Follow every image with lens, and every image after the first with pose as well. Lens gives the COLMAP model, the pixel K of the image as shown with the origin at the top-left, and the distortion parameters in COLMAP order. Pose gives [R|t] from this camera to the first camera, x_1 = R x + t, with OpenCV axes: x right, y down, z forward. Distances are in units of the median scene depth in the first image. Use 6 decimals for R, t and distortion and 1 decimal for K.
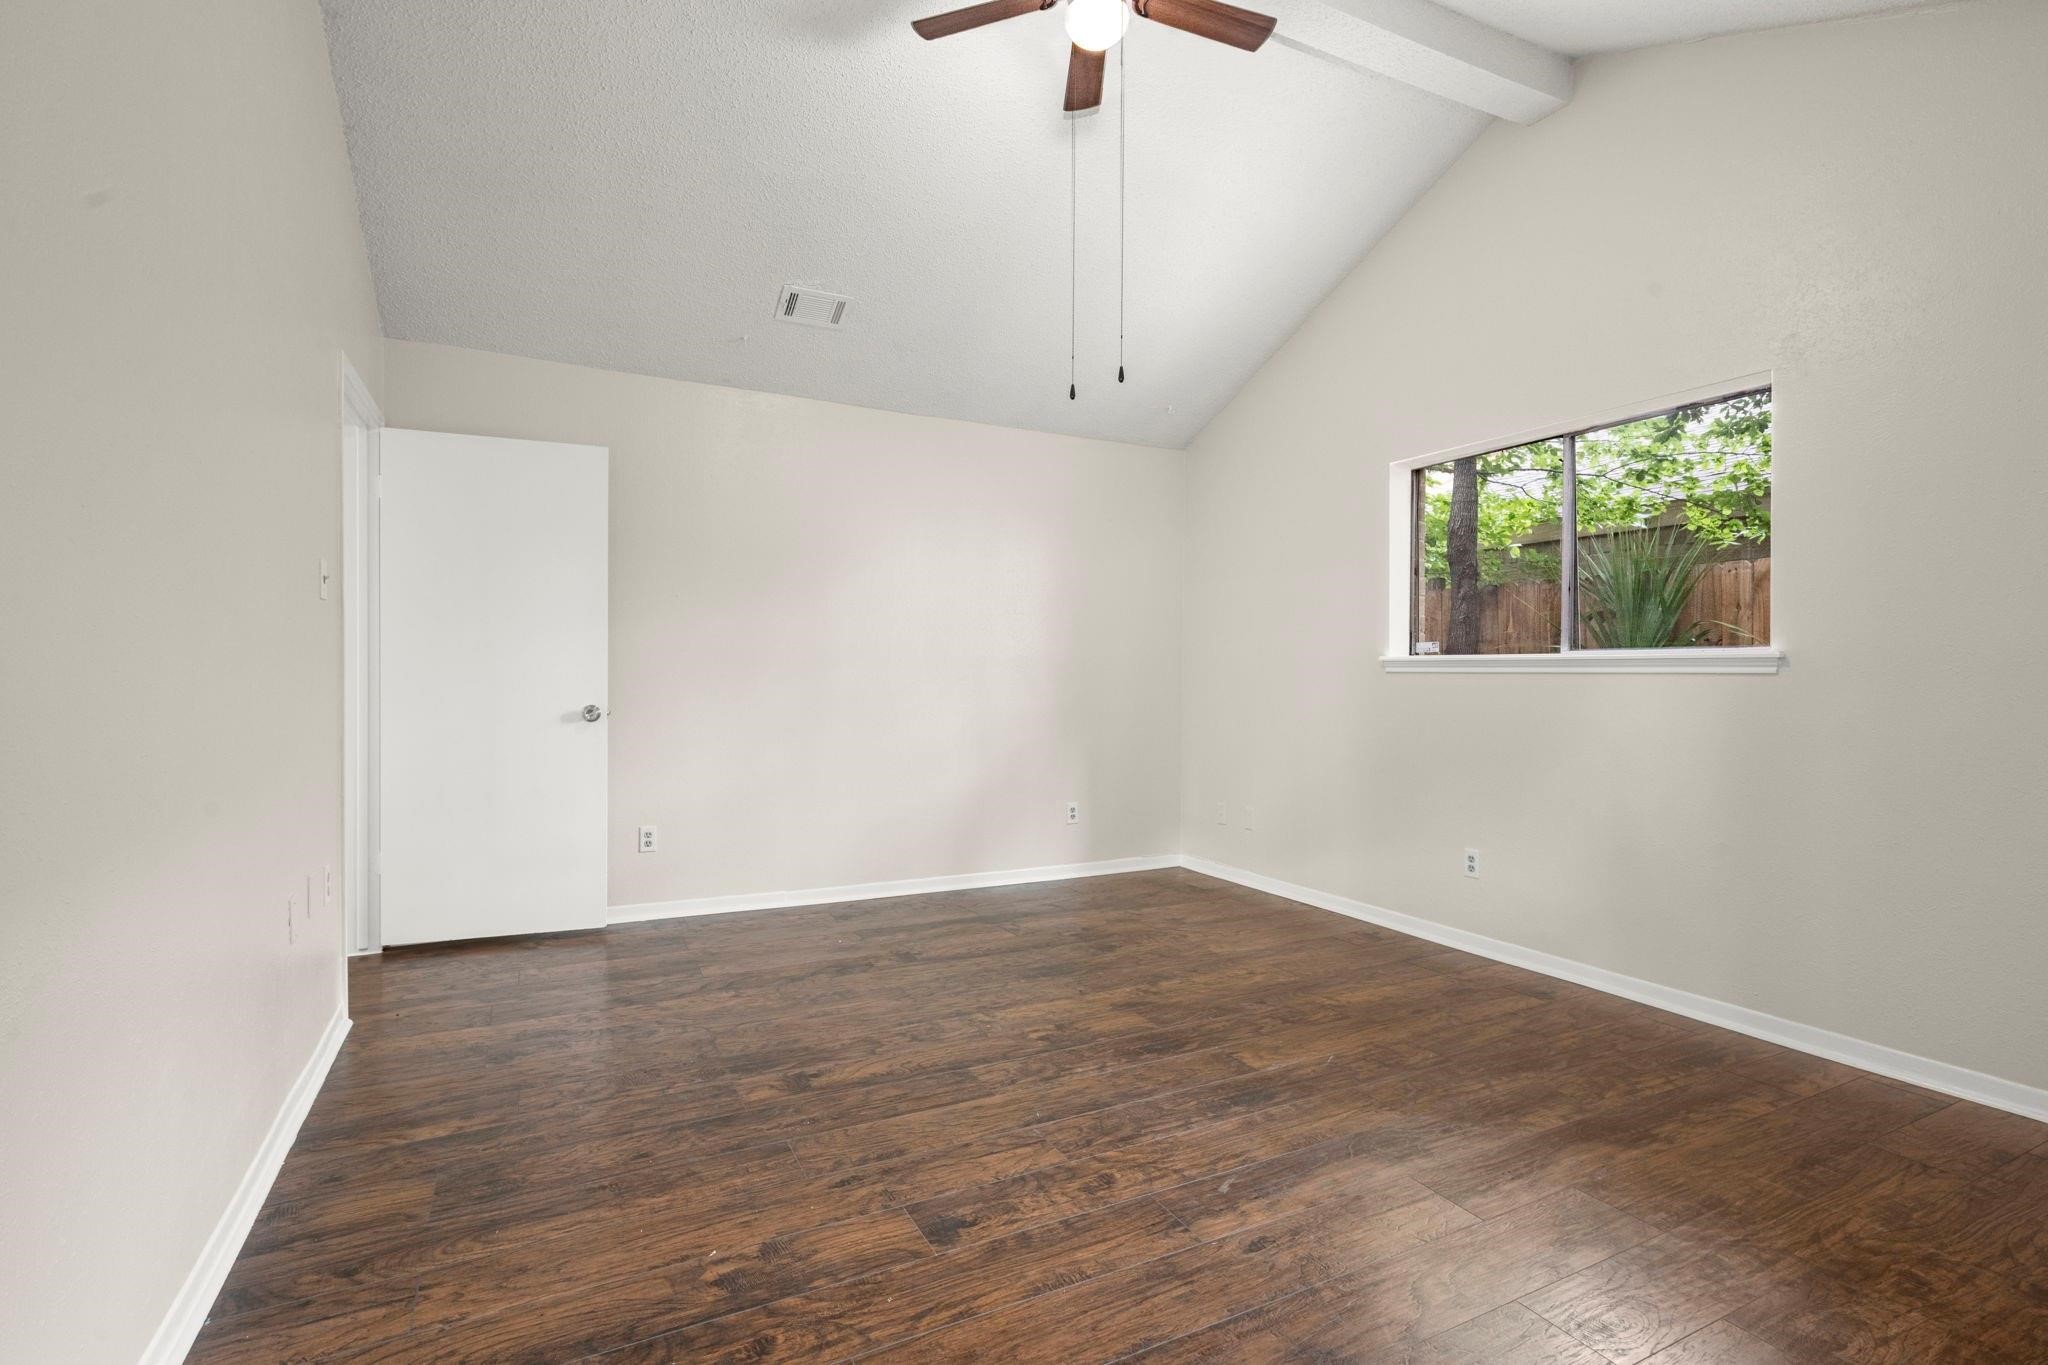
lens RADIAL K [[1008.7, 0, 1031.4], [0, 1008.7, 680.6], [0, 0, 1]] dist [-0.004363, -0.000474]
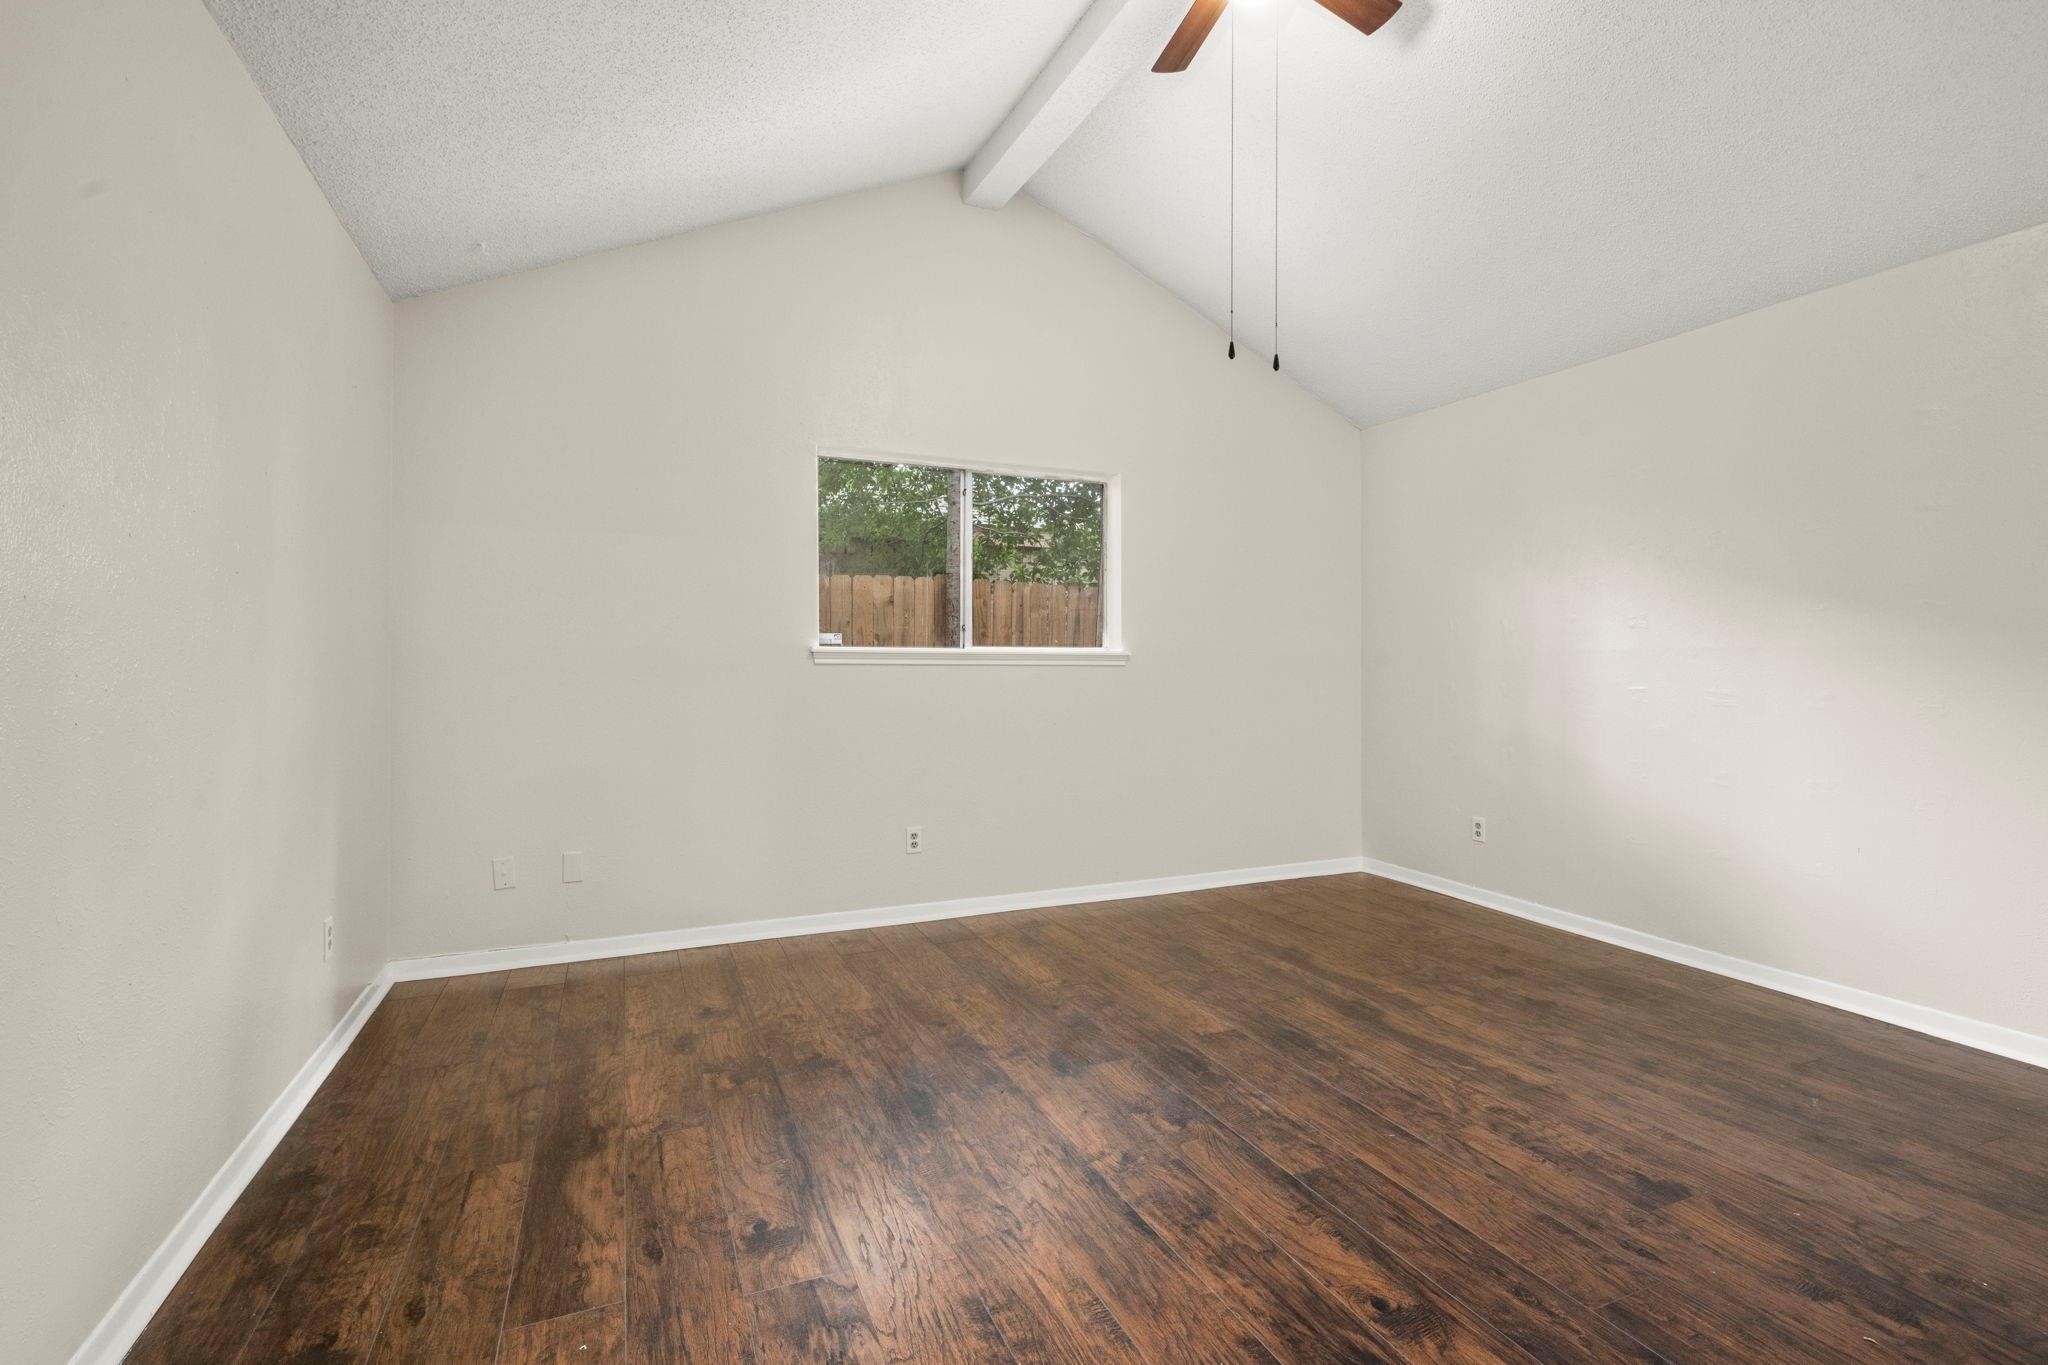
lens RADIAL K [[940.8, 0, 1031.7], [0, 940.8, 674.2], [0, 0, 1]] dist [0.002388, -0.000356]
pose [[0.037758, -0.013517, 0.999195, -0.746666], [0.004029, 0.999902, 0.013374, -0.013590], [-0.999279, 0.003521, 0.037809, 1.099519]]
